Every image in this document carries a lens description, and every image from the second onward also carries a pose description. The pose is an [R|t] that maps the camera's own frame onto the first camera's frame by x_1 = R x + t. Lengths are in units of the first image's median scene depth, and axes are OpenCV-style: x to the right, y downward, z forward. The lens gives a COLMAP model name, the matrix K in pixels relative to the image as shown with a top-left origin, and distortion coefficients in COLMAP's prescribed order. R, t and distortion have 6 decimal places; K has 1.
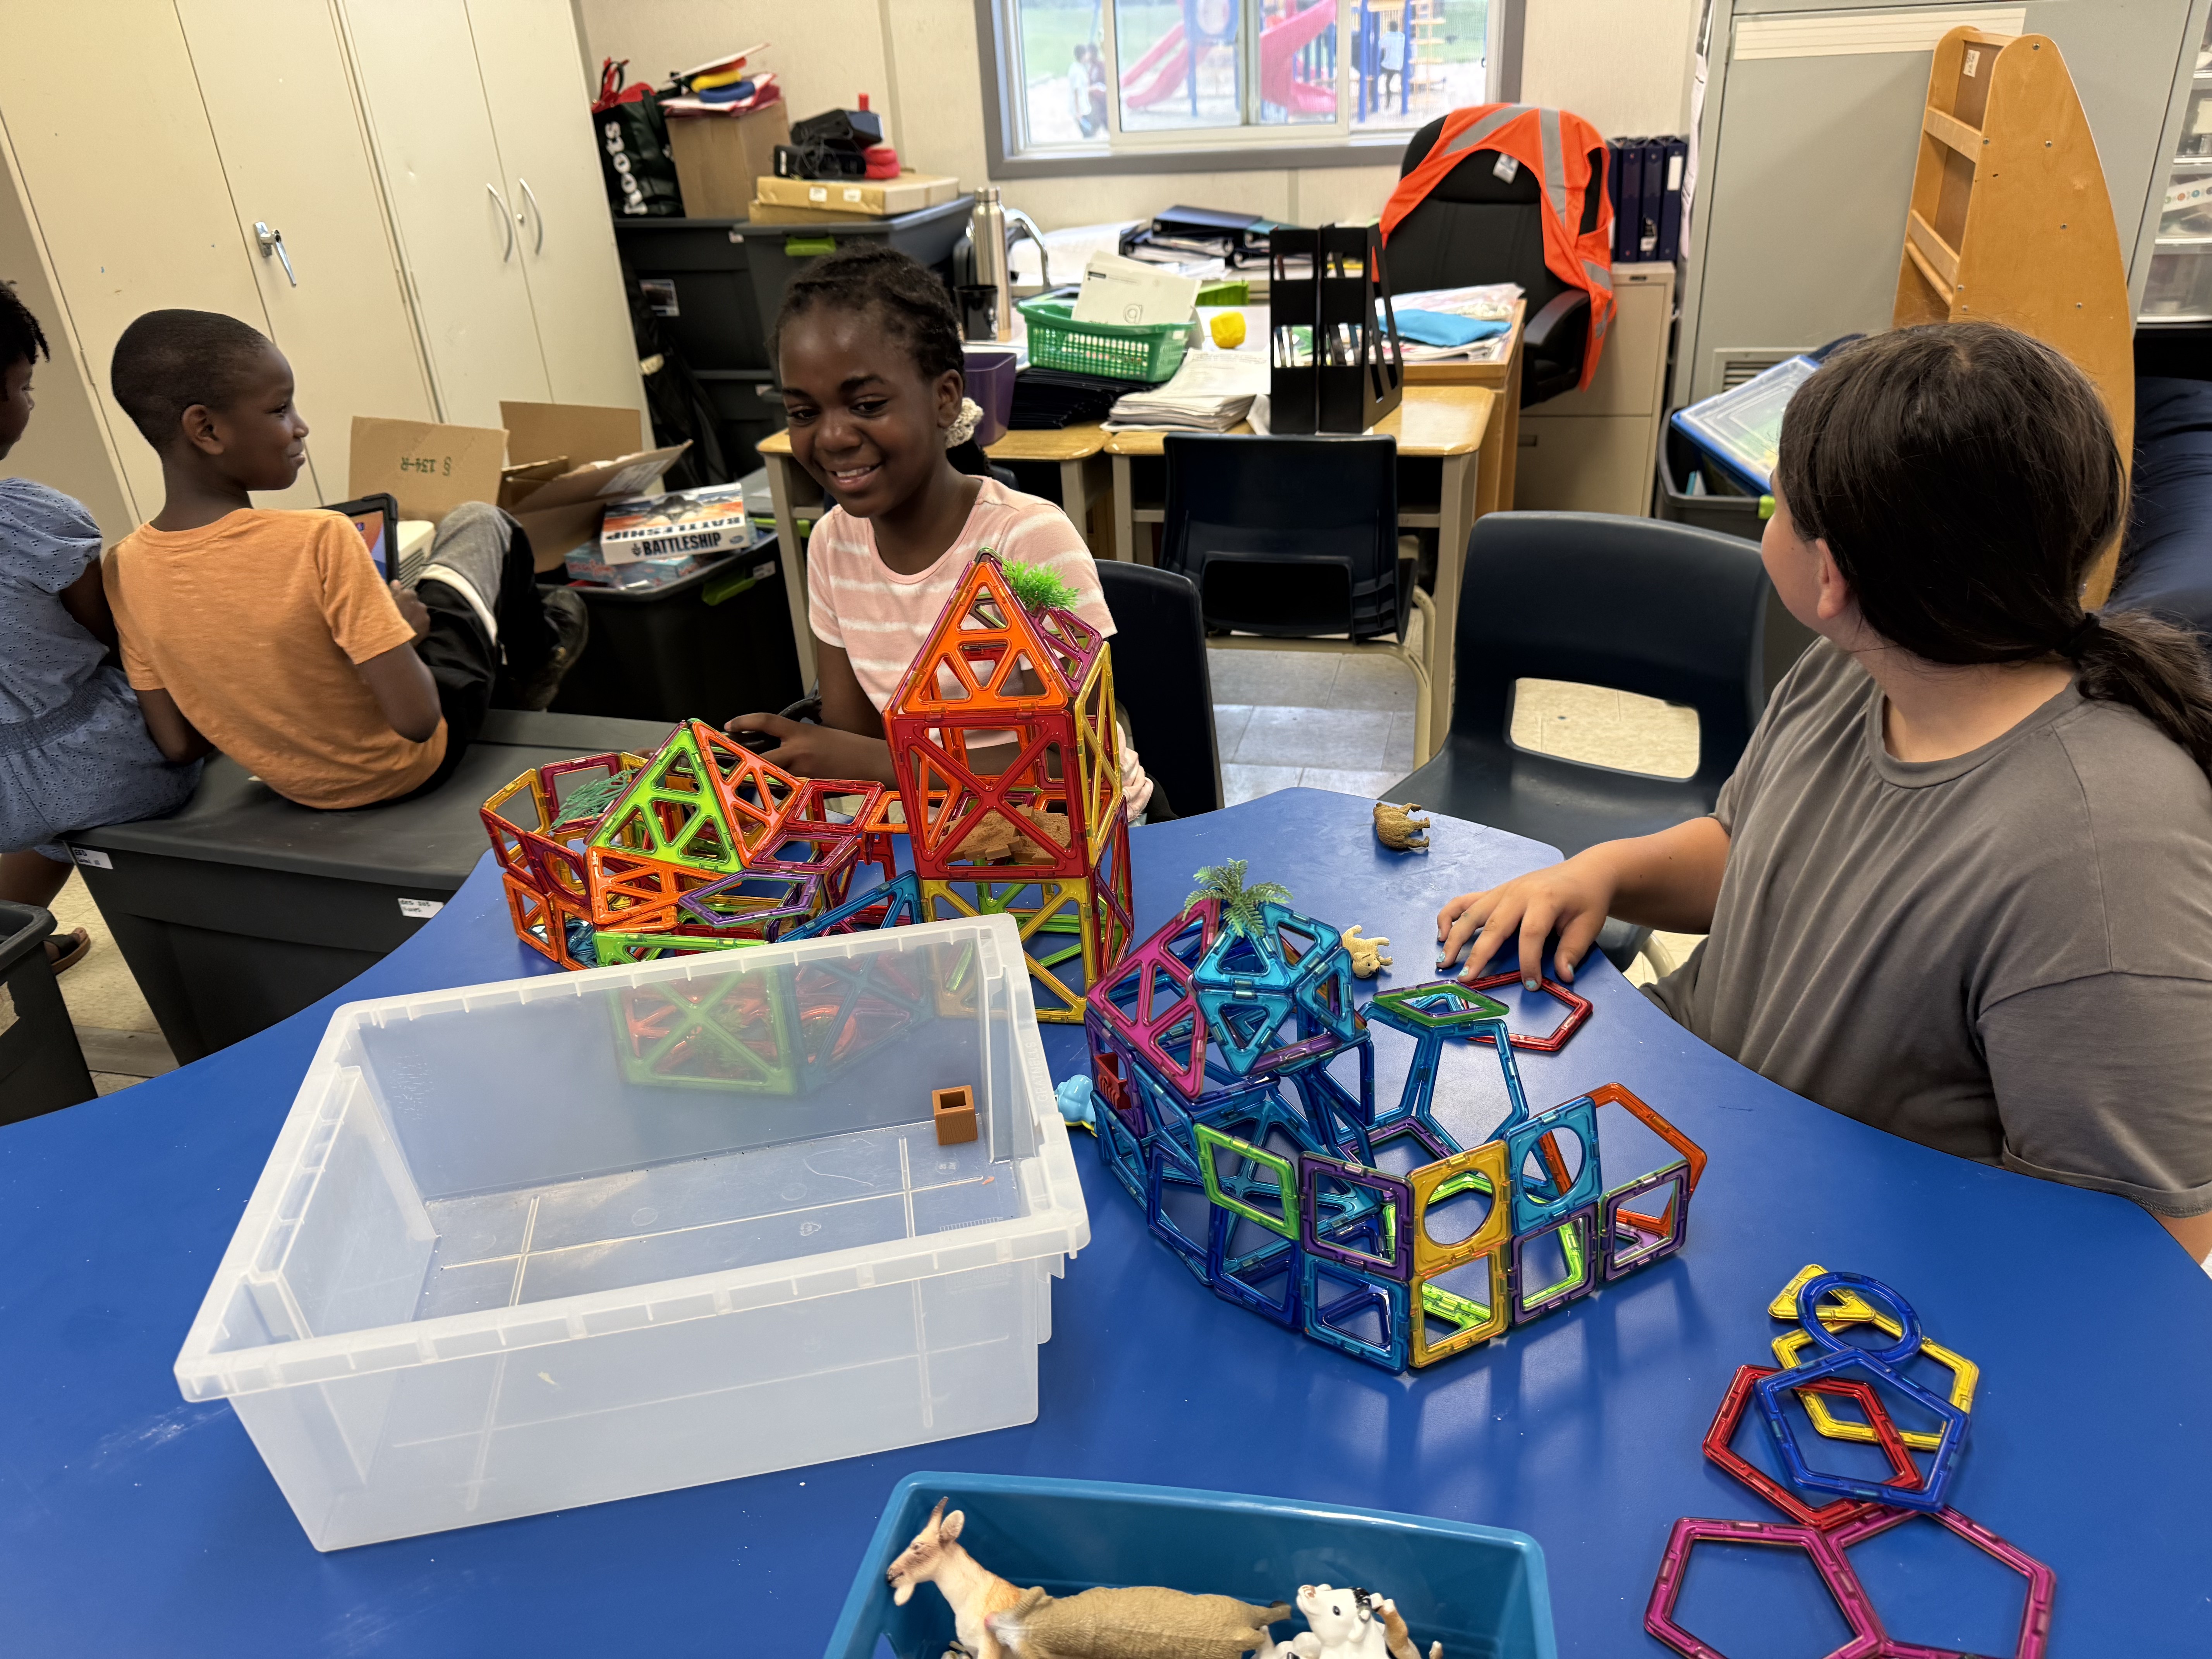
lens RADIAL K [[1589.3, 0, 1112.7], [0, 1589.3, 820.9], [0, 0, 1]] dist [0.015158, -0.022382]
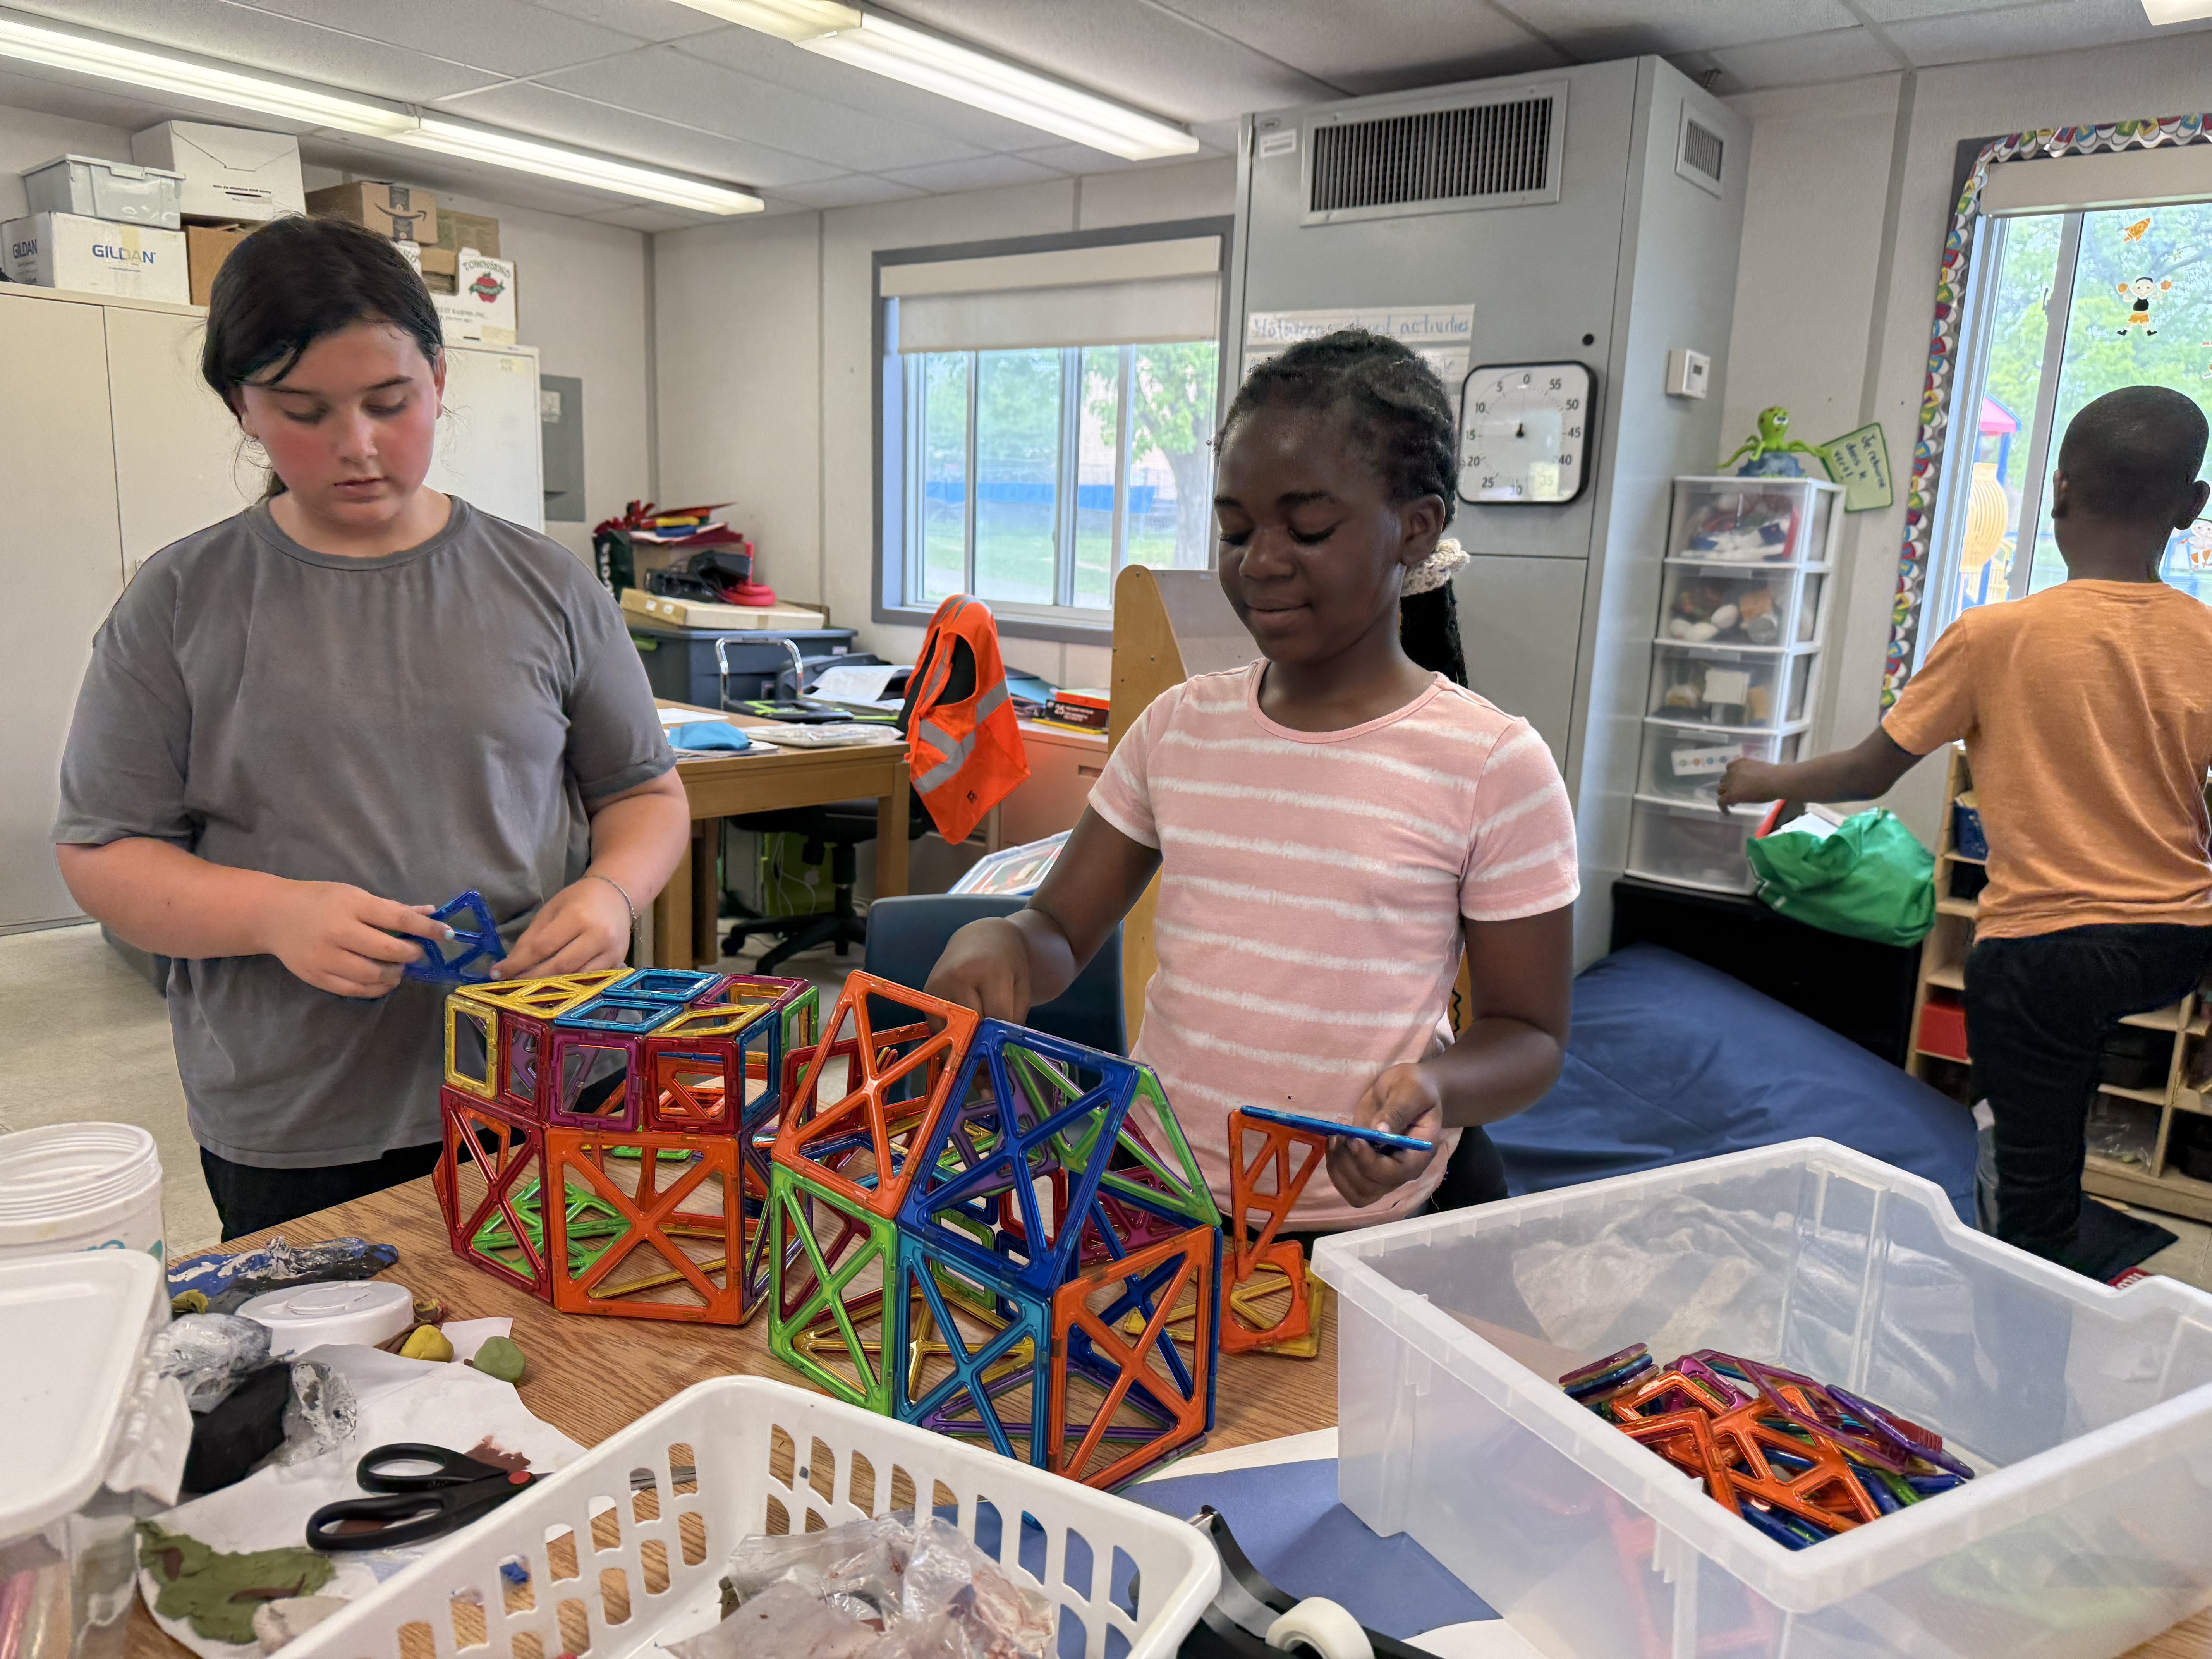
lens RADIAL K [[1589.3, 0, 1123.7], [0, 1589.3, 826.2], [0, 0, 1]] dist [0.015158, -0.022382]
pose [[0.905586, 0.167164, -0.389833, 0.653641], [-0.268929, 0.937006, -0.222929, -0.044261], [0.328010, 0.306719, 0.893495, 0.040588]]
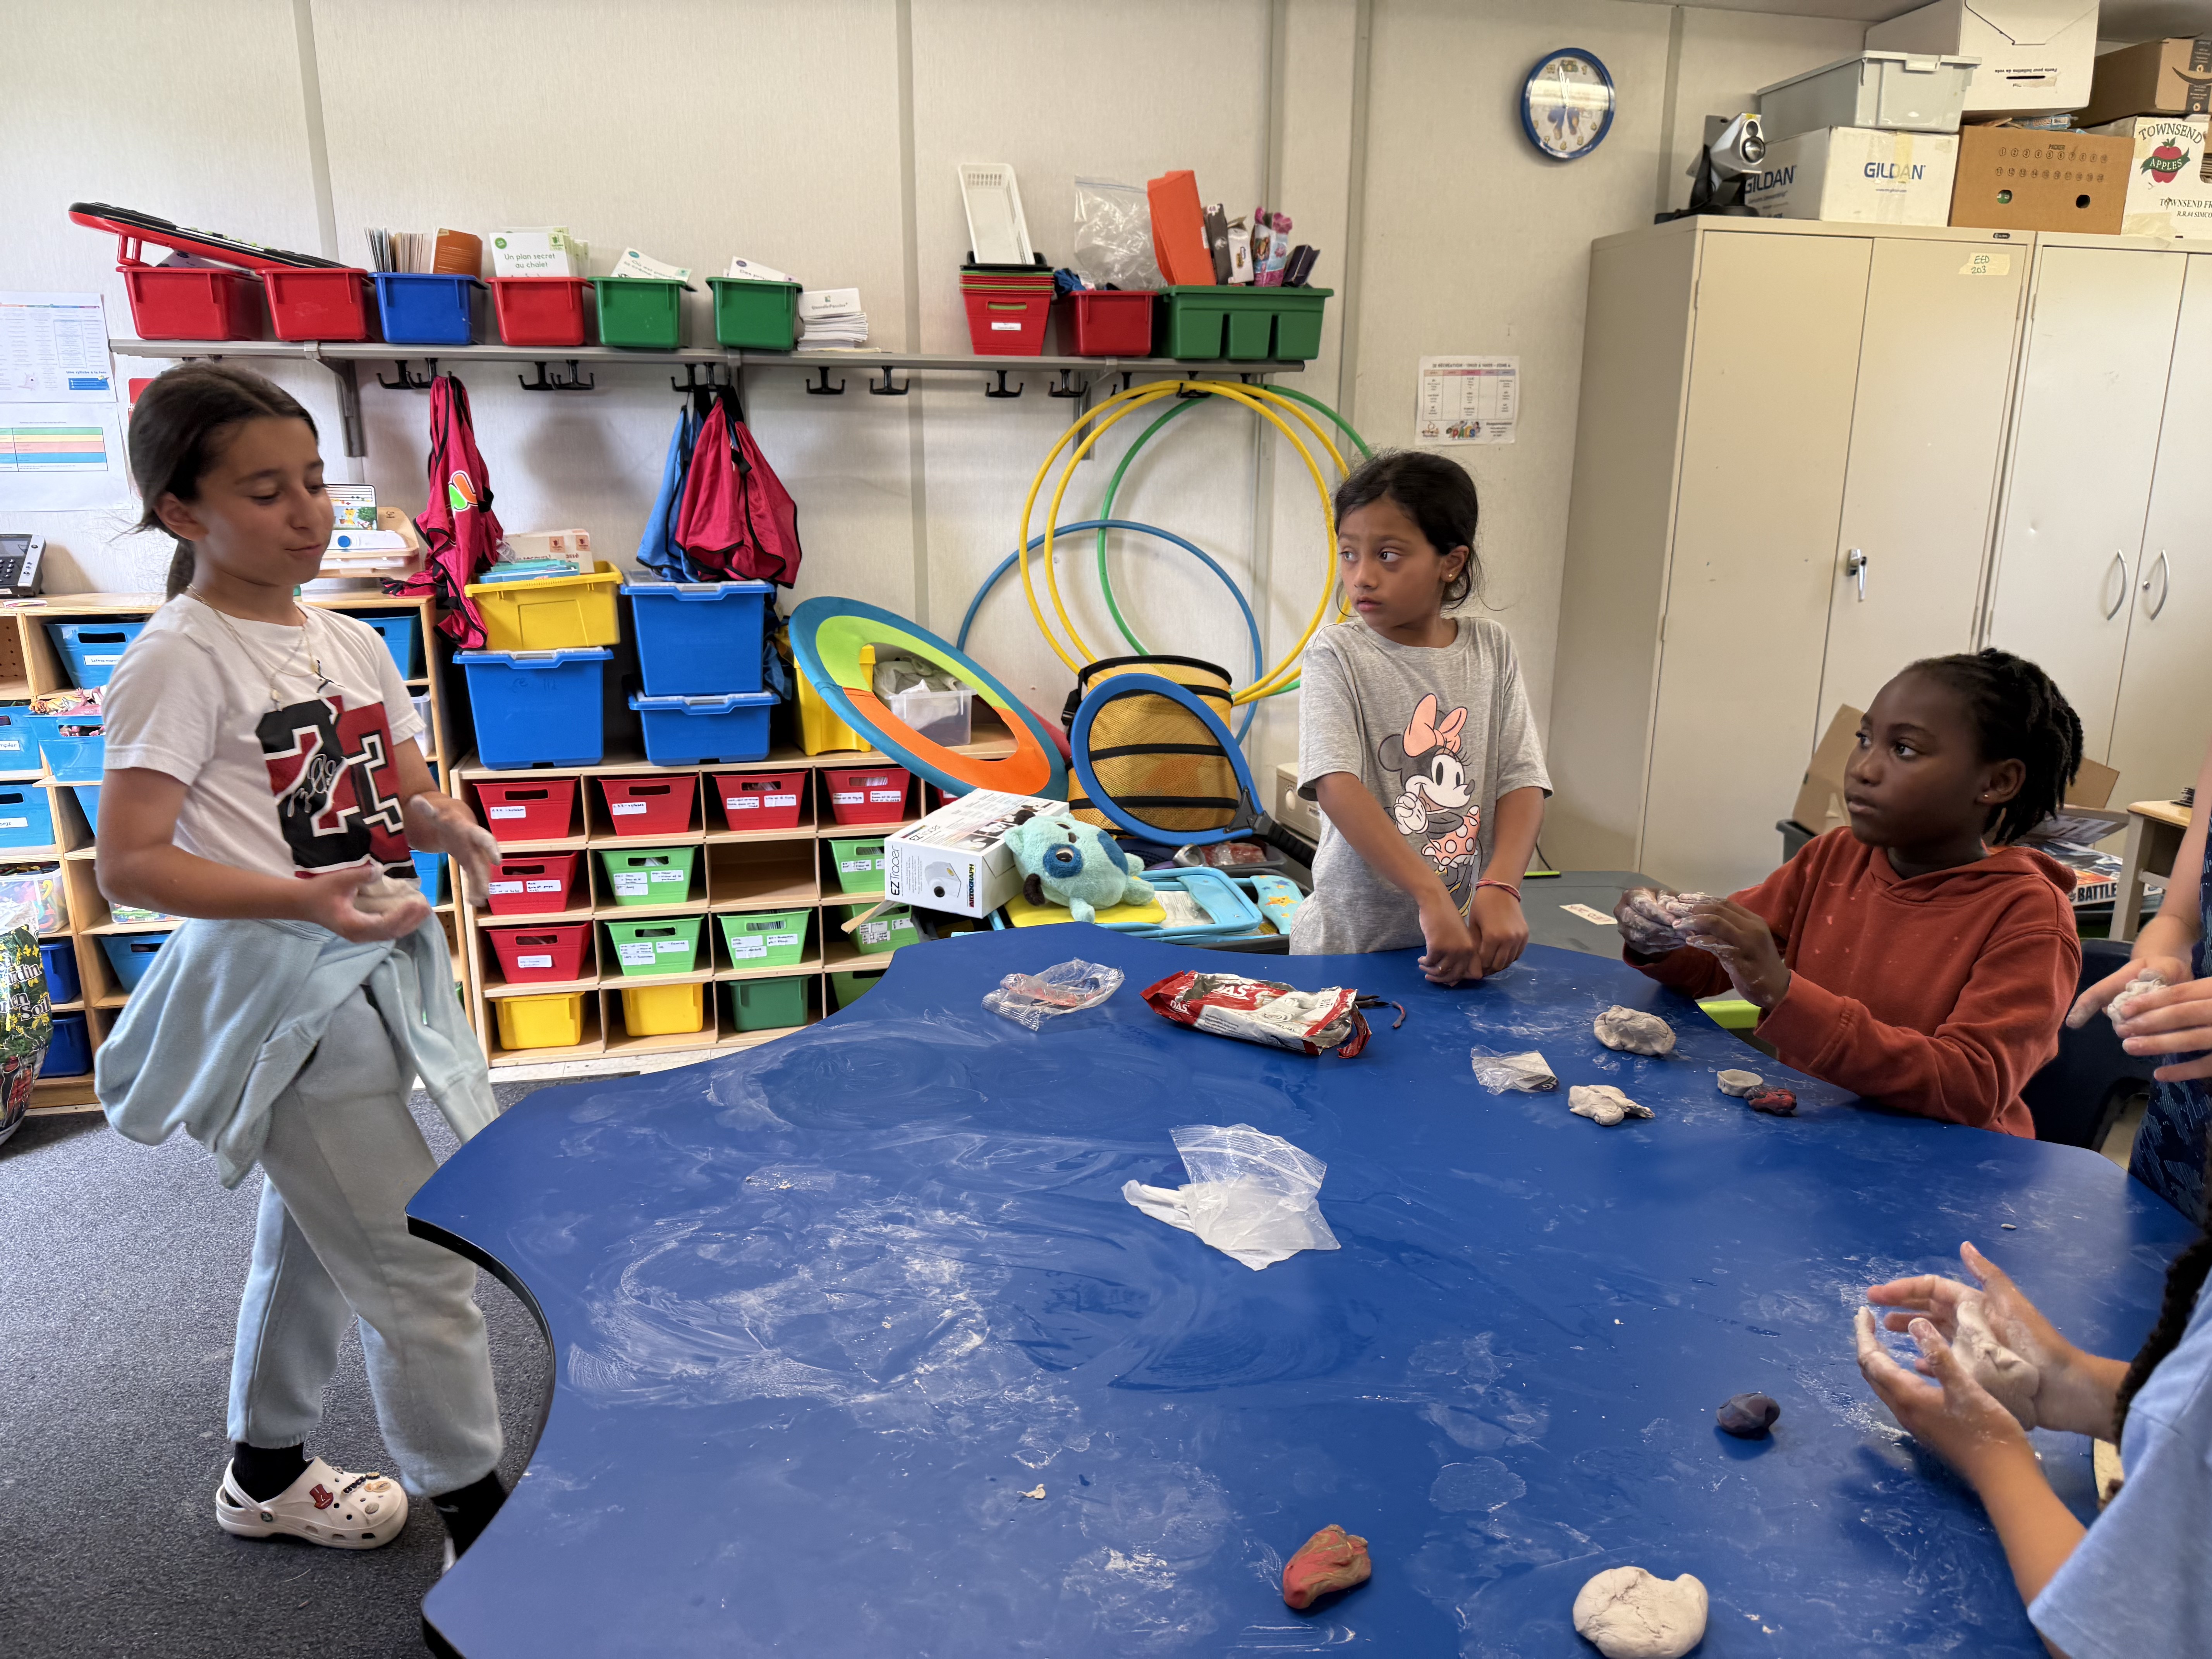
lens RADIAL K [[1589.3, 0, 1112.0], [0, 1589.3, 858.3], [0, 0, 1]] dist [0.015158, -0.022382]
pose [[0.472022, 0.282847, -0.834981, 0.205444], [-0.429216, 0.901031, 0.062582, 0.004923], [0.770045, 0.328847, 0.546709, -0.023232]]
